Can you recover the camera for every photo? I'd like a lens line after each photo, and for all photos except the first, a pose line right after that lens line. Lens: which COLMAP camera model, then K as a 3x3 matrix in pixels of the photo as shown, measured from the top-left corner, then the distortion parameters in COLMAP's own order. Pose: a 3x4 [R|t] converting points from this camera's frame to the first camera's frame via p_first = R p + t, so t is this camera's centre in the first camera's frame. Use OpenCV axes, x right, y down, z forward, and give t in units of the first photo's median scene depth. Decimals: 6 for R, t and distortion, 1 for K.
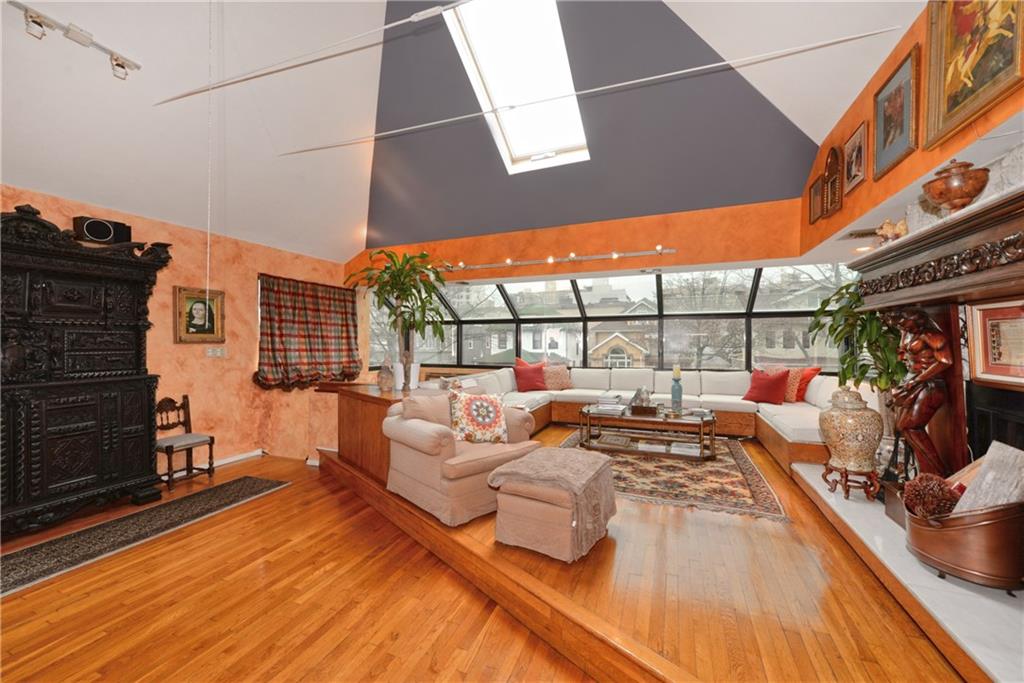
lens RADIAL K [[408.5, 0, 513.6], [0, 408.5, 342.7], [0, 0, 1]] dist [0.010877, -0.000106]
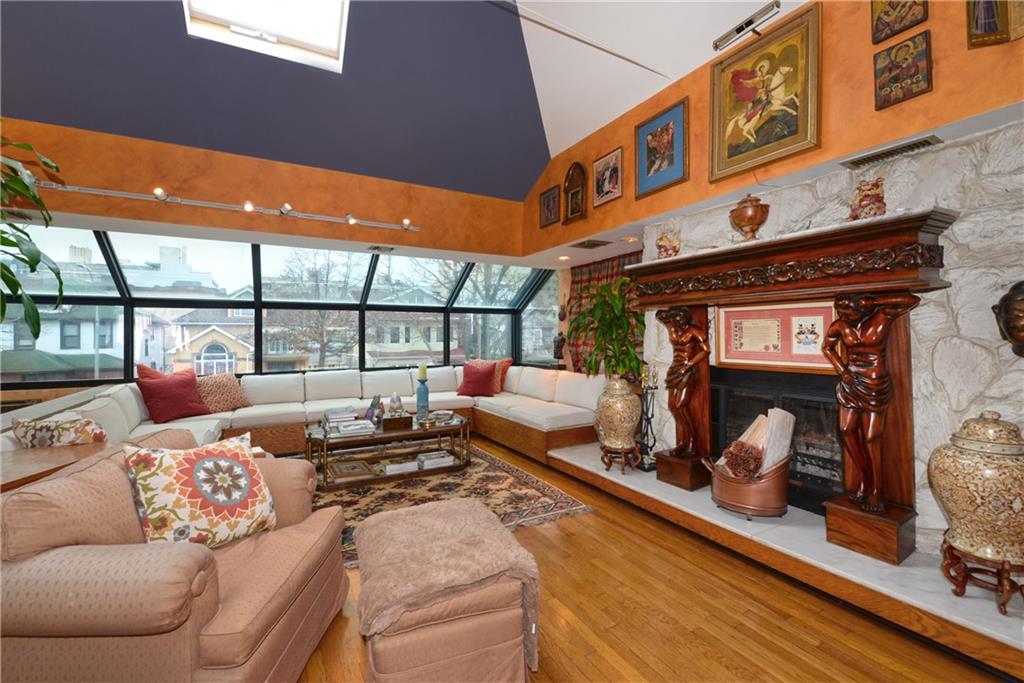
lens RADIAL K [[429.7, 0, 512.3], [0, 429.7, 336.9], [0, 0, 1]] dist [-0.001966, 0.000032]
pose [[0.633817, -0.003587, 0.773475, -0.211339], [0.005656, 0.999984, 0.000003, 0.000075], [-0.773462, 0.004372, 0.633827, 0.343040]]
